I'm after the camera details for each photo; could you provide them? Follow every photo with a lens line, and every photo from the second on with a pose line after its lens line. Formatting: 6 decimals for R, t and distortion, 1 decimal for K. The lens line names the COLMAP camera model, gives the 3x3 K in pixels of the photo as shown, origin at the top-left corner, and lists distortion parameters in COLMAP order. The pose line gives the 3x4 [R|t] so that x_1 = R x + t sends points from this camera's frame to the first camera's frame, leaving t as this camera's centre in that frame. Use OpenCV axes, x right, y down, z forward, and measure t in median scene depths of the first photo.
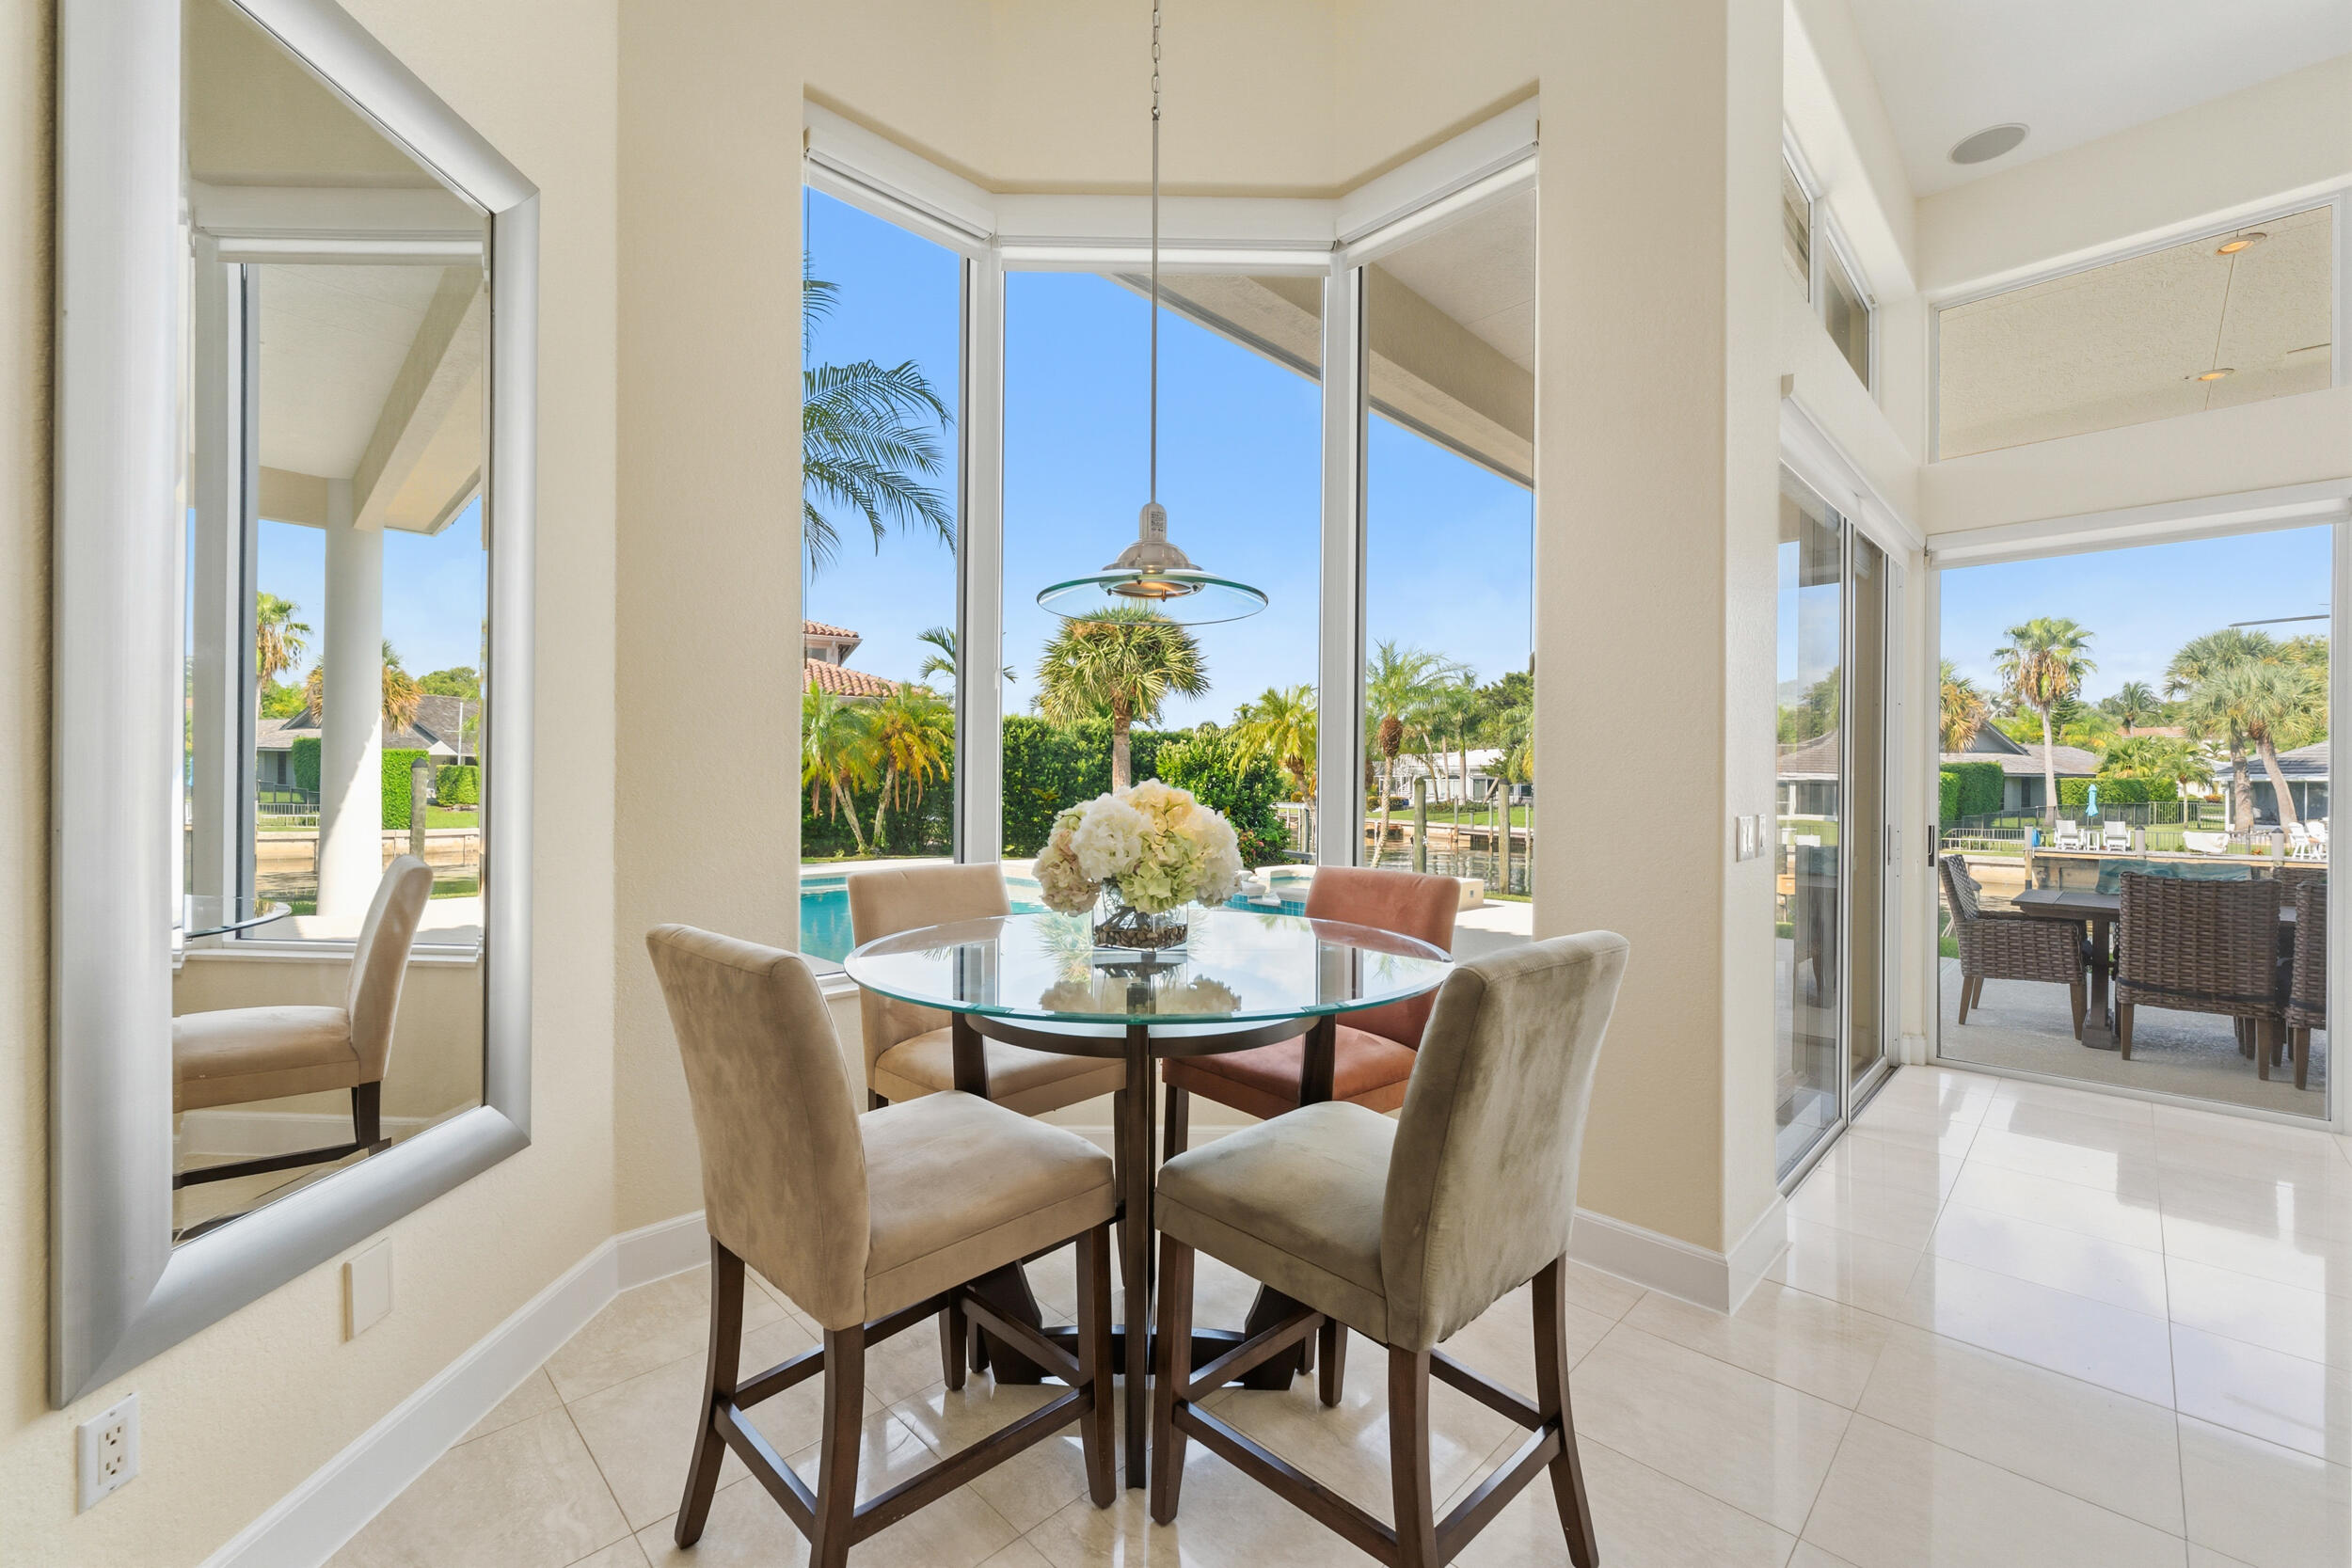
lens RADIAL K [[955.0, 0, 1179.2], [0, 955.0, 785.6], [0, 0, 1]] dist [-0.000164, 0.000139]
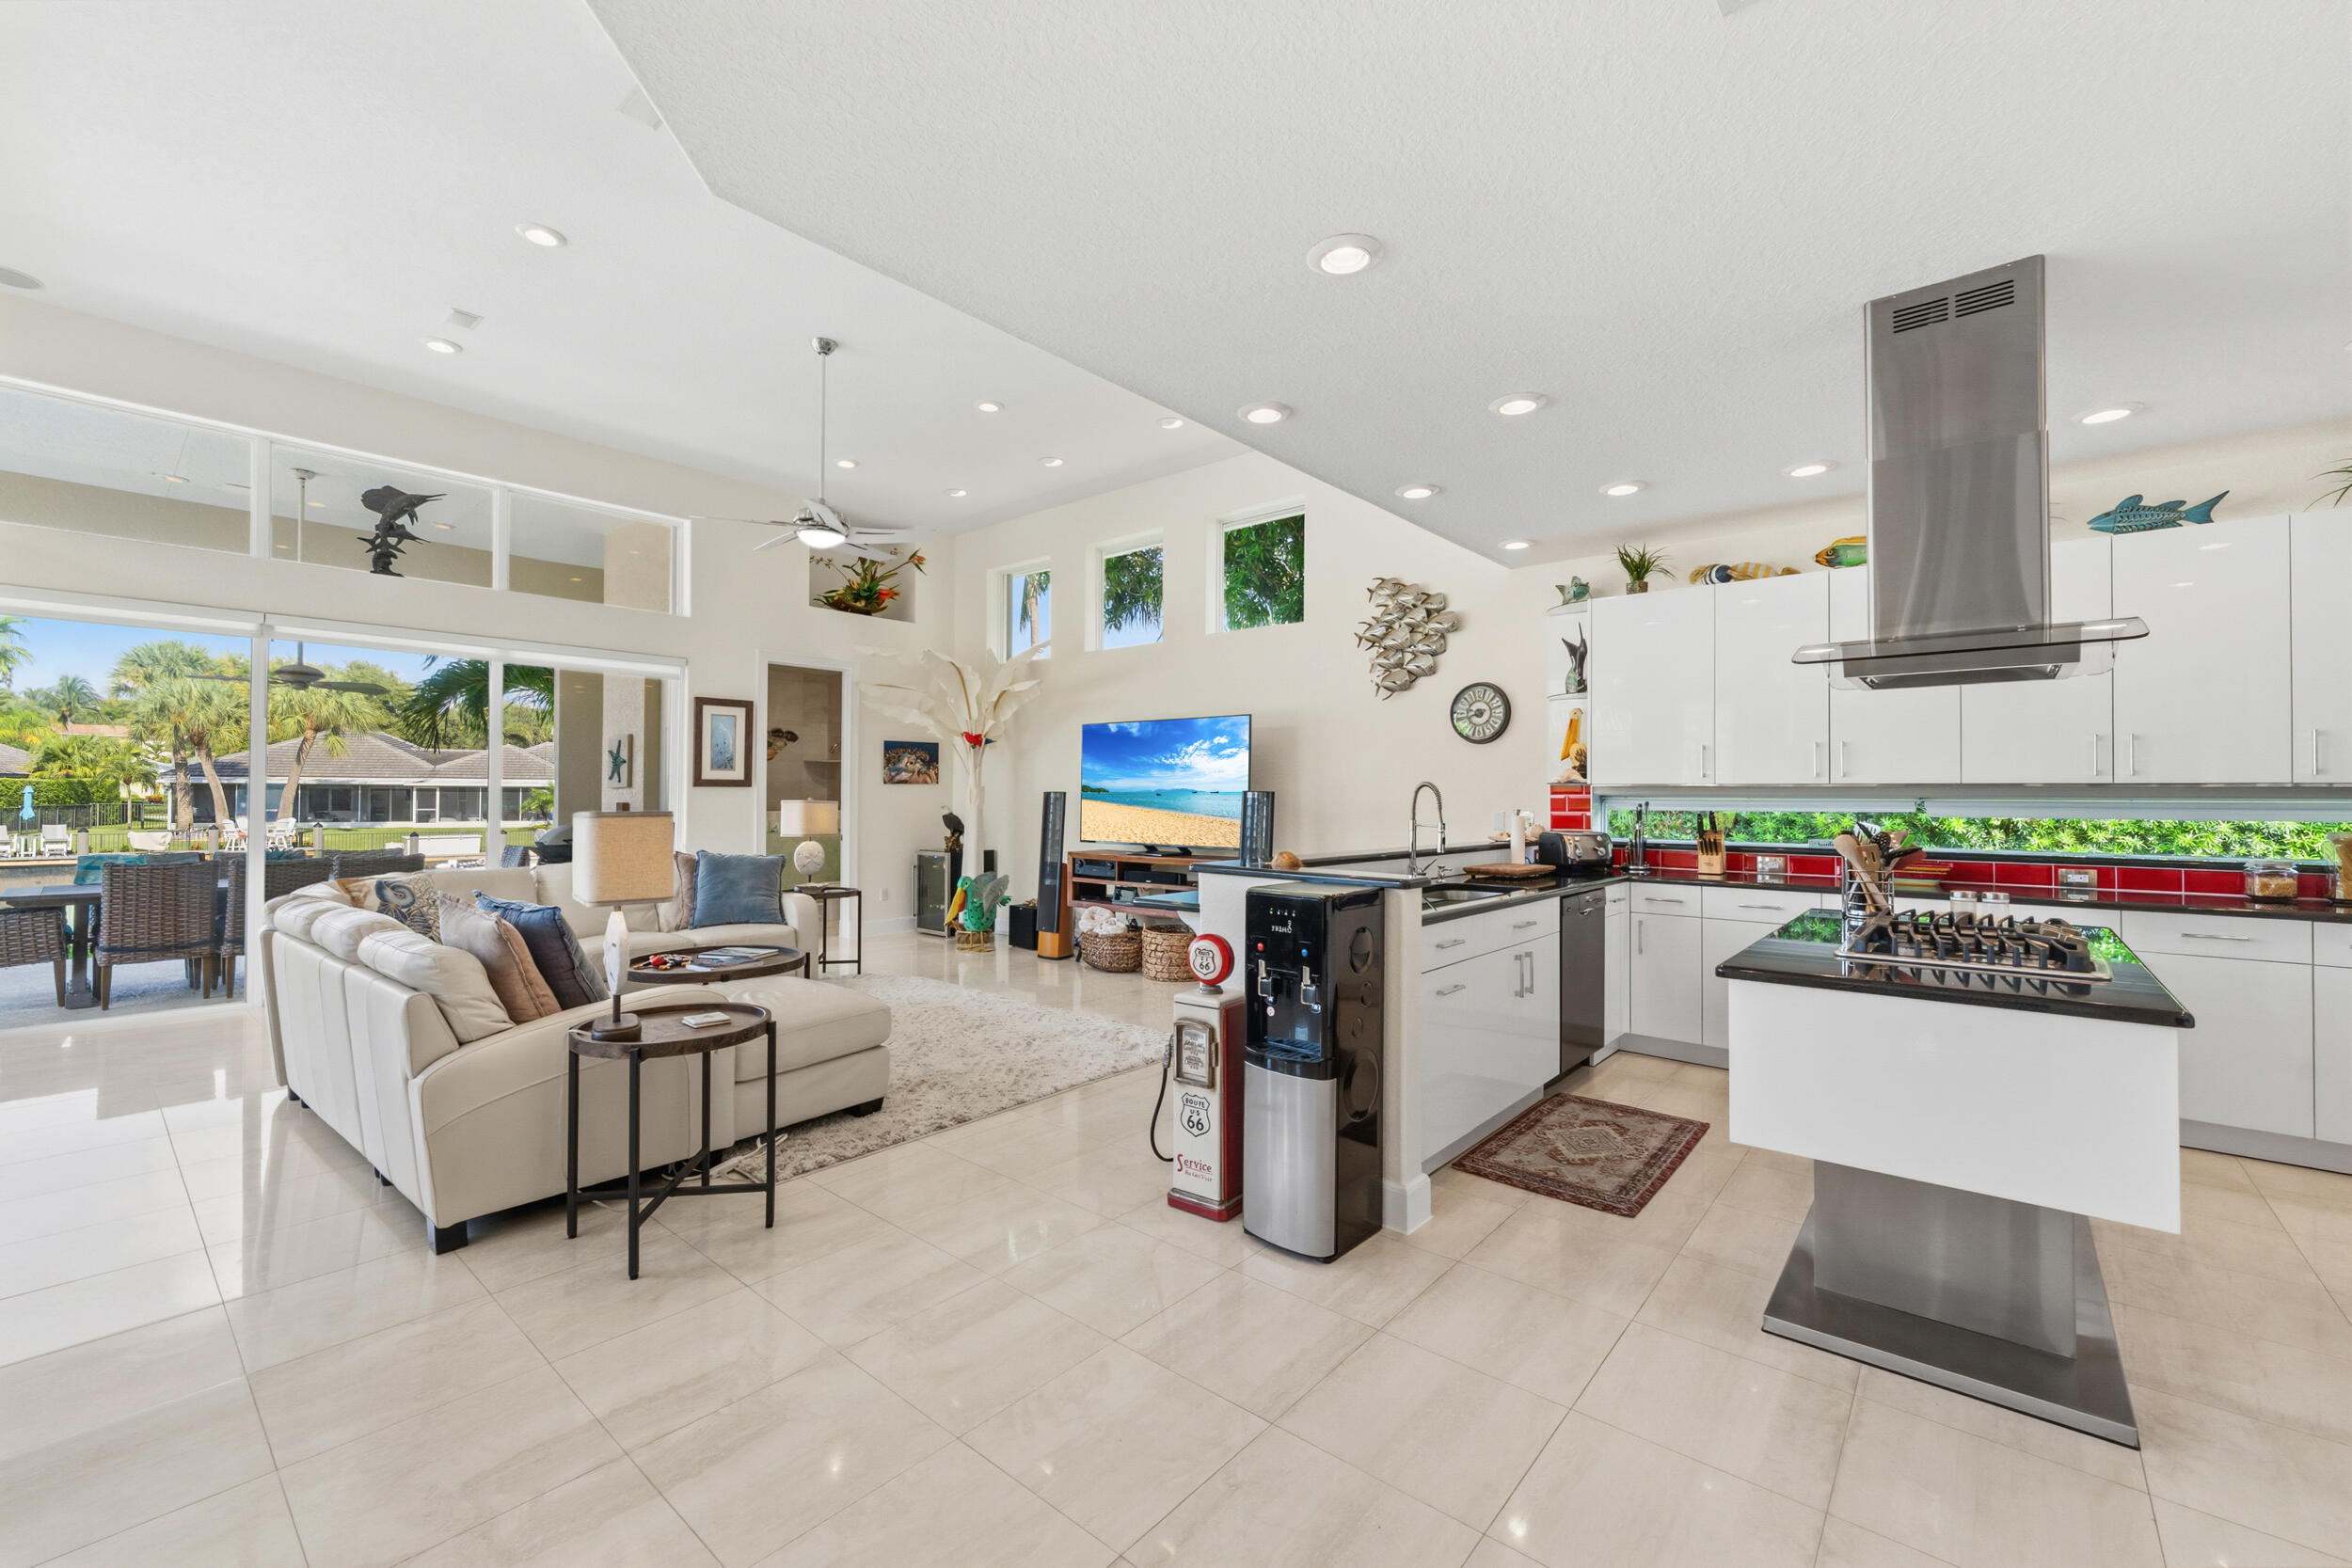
lens RADIAL K [[955.0, 0, 1176.8], [0, 955.0, 781.3], [0, 0, 1]] dist [-0.000164, 0.000139]
pose [[-0.073911, 0.006538, 0.997243, -0.048225], [-0.002538, 0.999974, -0.006744, -0.001851], [-0.997262, -0.003029, -0.073893, -0.041322]]
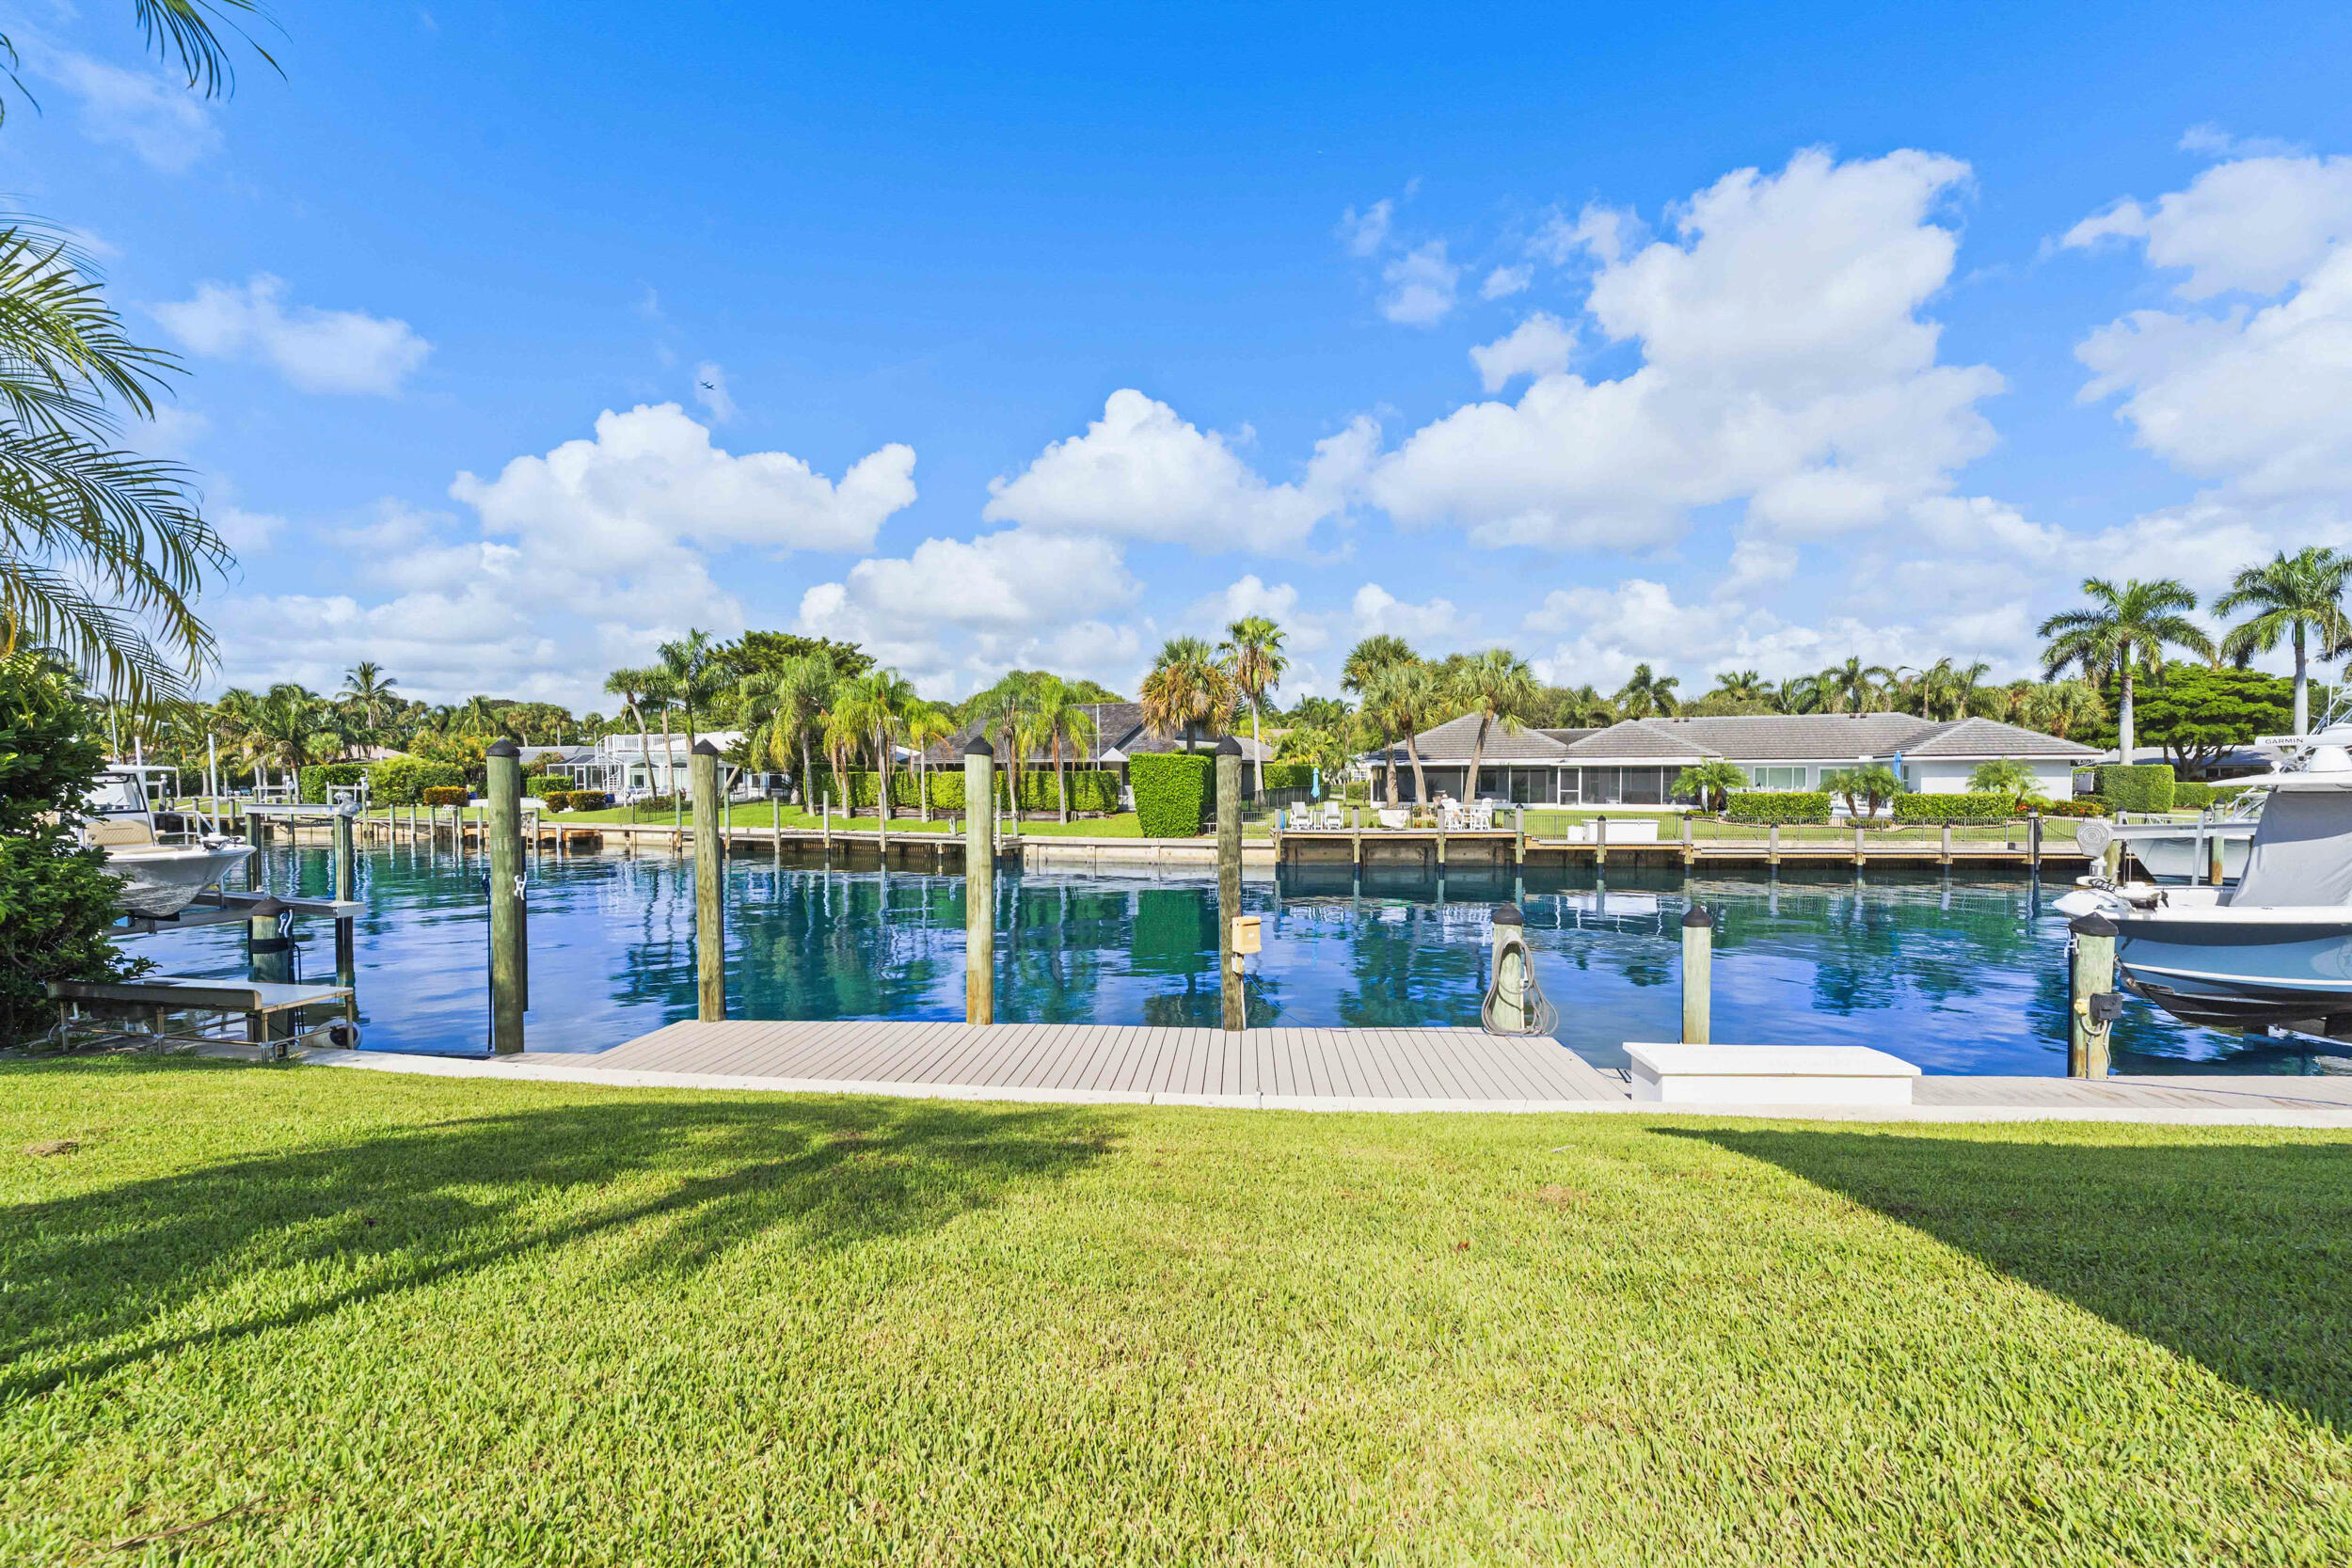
lens RADIAL K [[955.0, 0, 1175.3], [0, 955.0, 784.2], [0, 0, 1]] dist [-0.000164, 0.000139]
pose [[0.736626, -0.012163, 0.676191, 0.113688], [0.008177, 0.999925, 0.009078, 0.005934], [-0.676251, -0.001158, 0.736670, 0.300117]]
